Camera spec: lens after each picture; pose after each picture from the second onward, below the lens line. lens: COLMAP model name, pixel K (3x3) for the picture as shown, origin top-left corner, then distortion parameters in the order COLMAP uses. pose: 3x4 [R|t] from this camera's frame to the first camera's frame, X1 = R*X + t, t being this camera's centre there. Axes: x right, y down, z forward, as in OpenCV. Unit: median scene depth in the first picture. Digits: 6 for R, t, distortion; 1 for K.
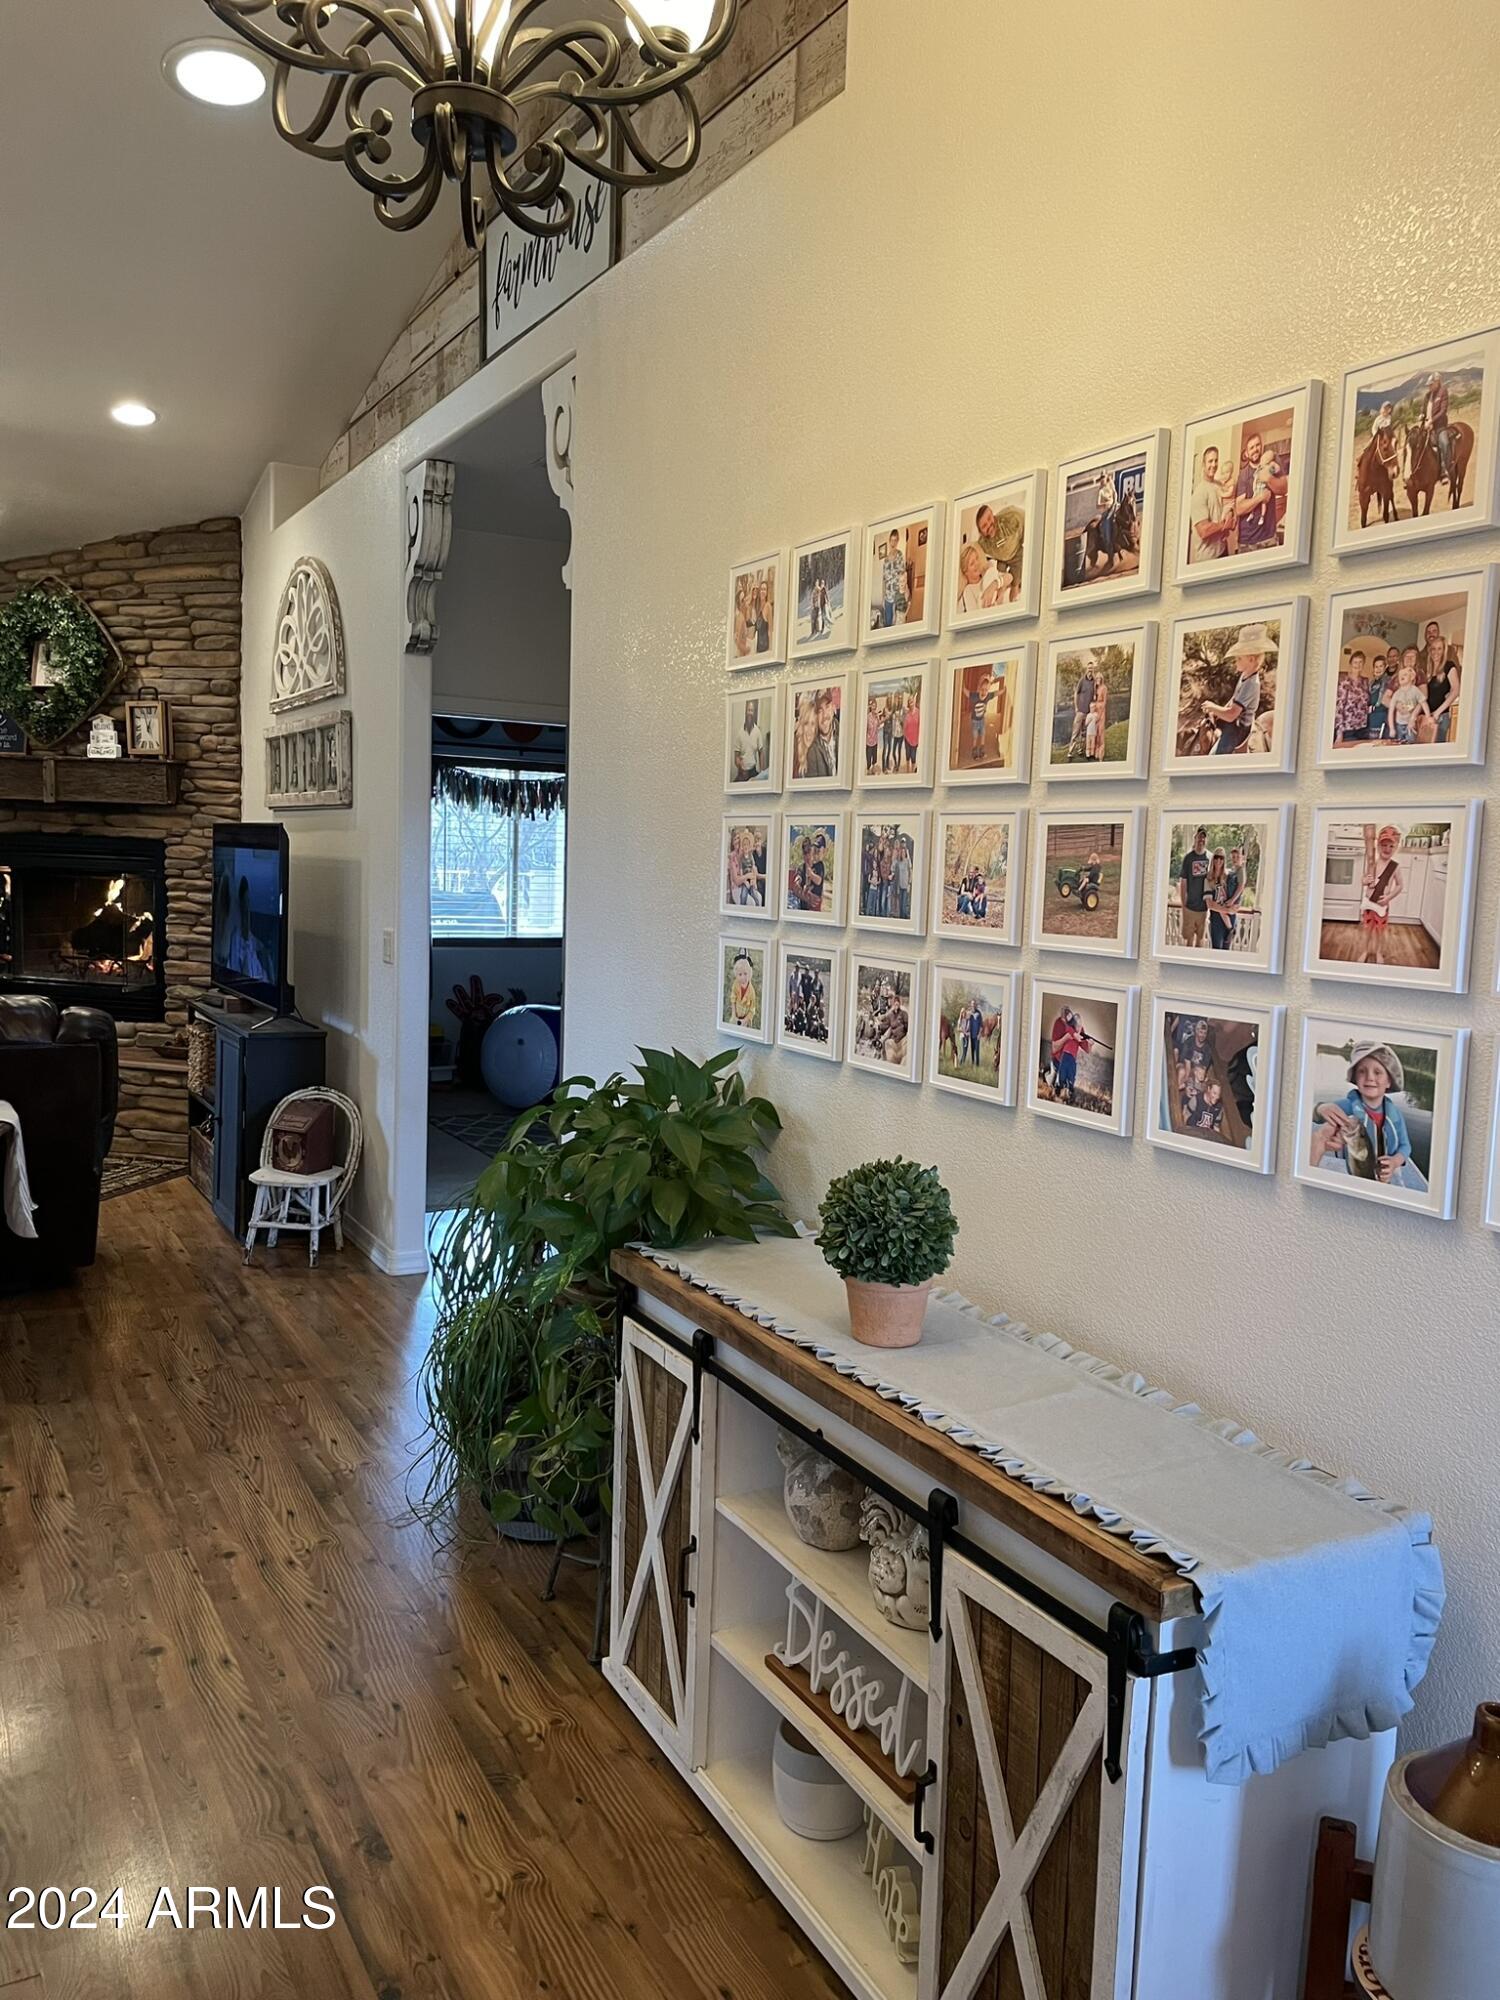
lens RADIAL K [[1529.3, 0, 776.2], [0, 1529.3, 991.9], [0, 0, 1]] dist [0.090304, -0.113023]
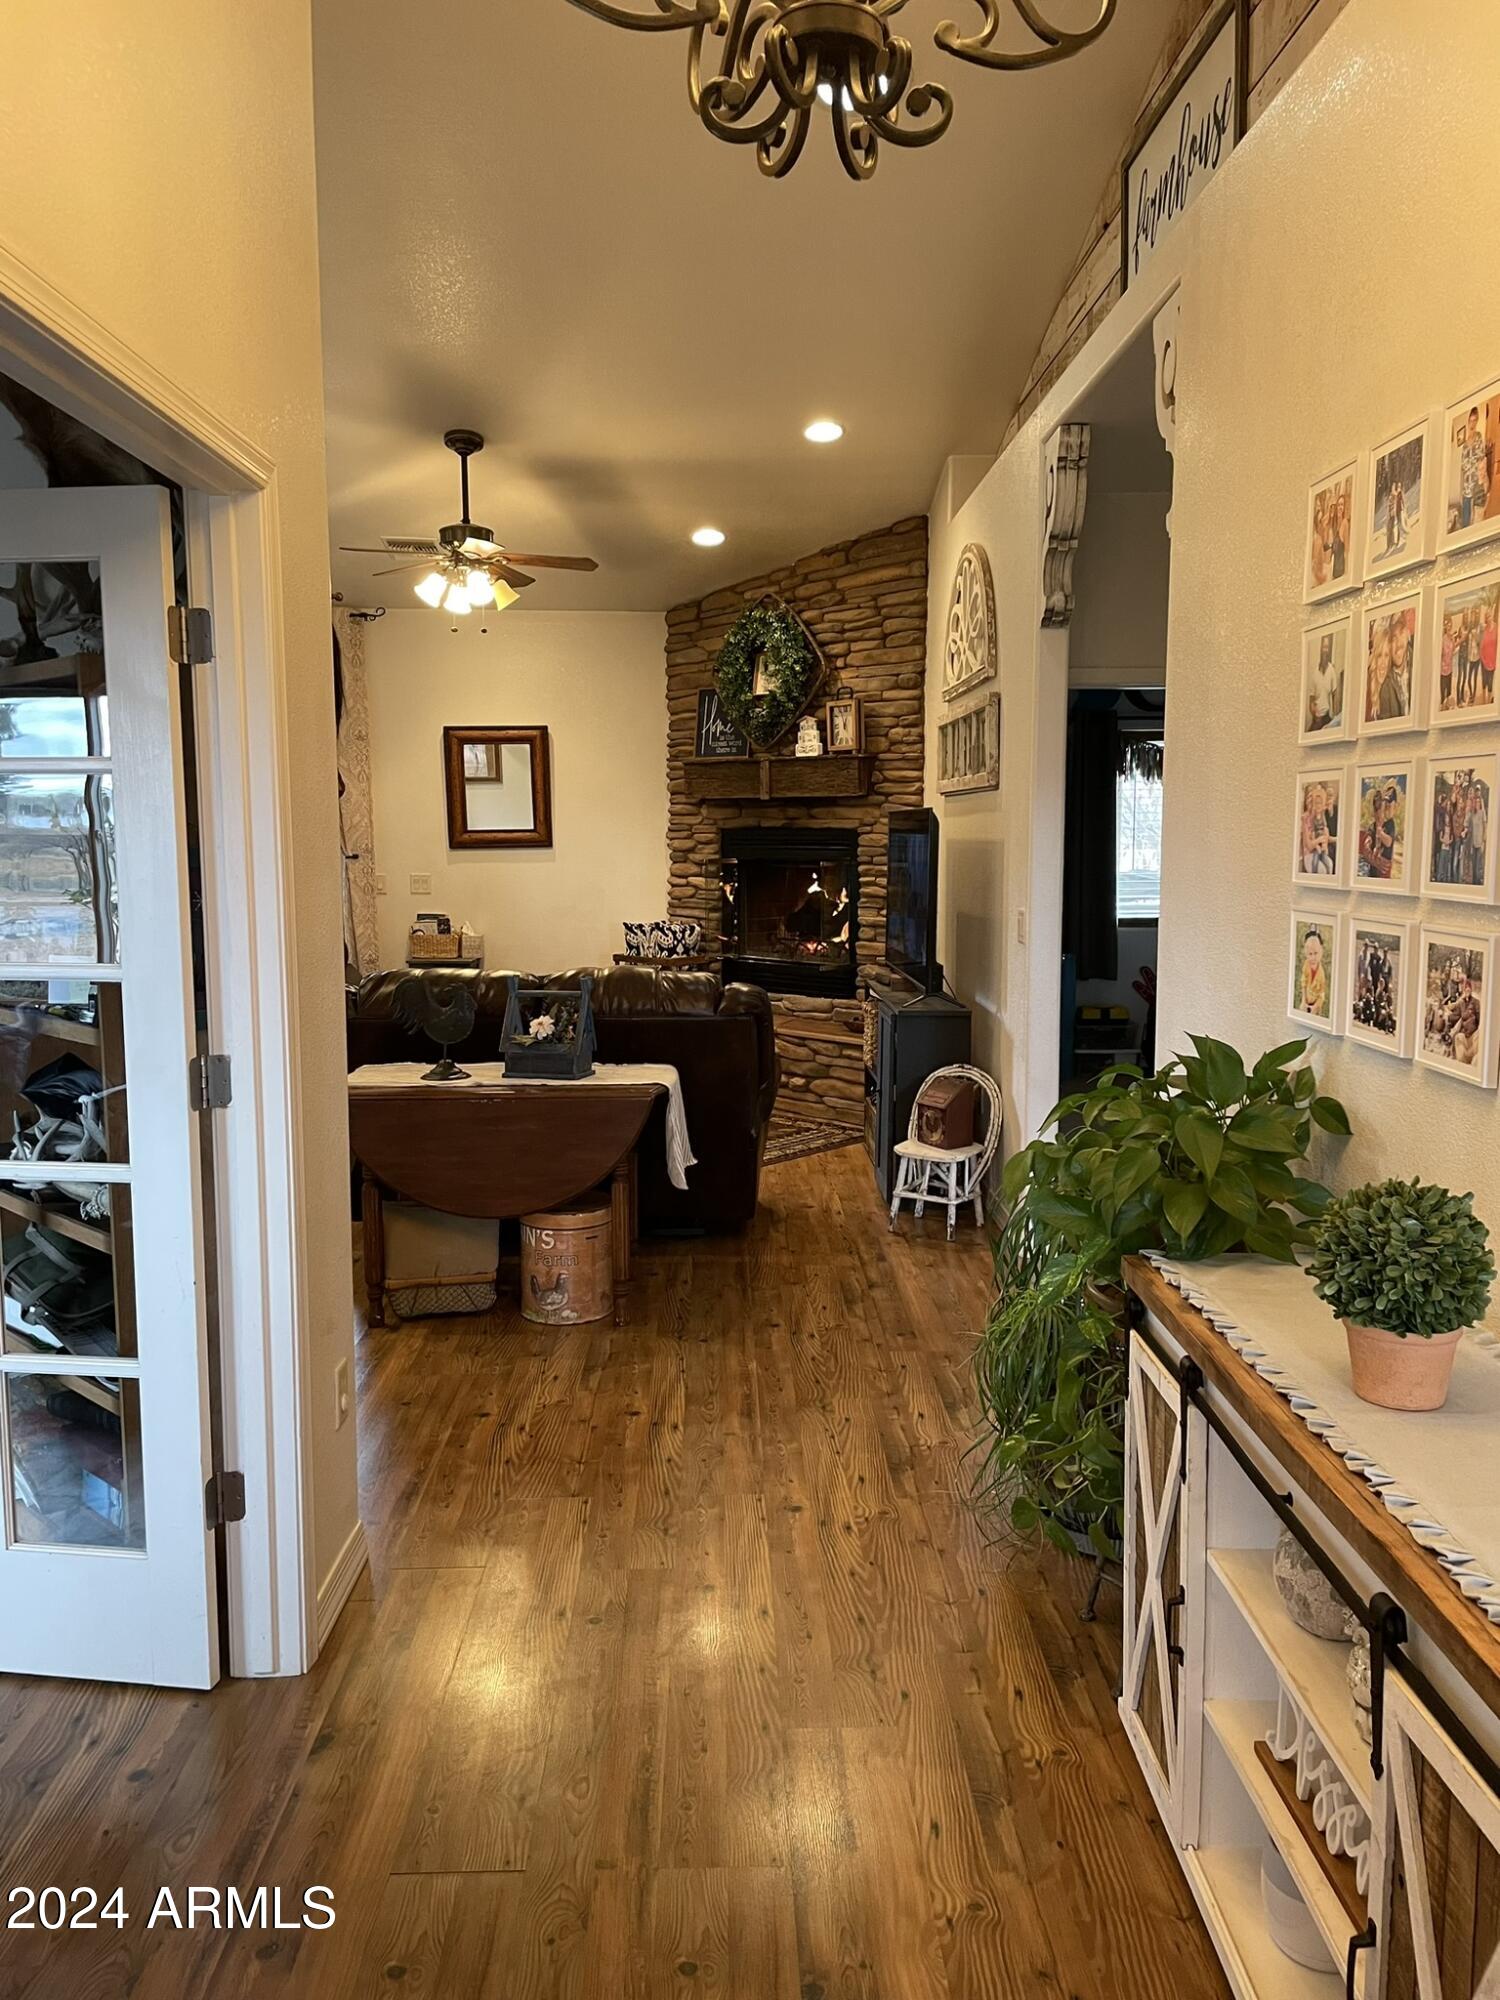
lens RADIAL K [[1529.3, 0, 752.7], [0, 1529.3, 989.6], [0, 0, 1]] dist [0.090304, -0.113023]
pose [[0.880039, 0.013352, -0.474714, 0.114676], [-0.008306, 0.999885, 0.012726, 0.000291], [0.474829, -0.007256, 0.880048, 0.078804]]
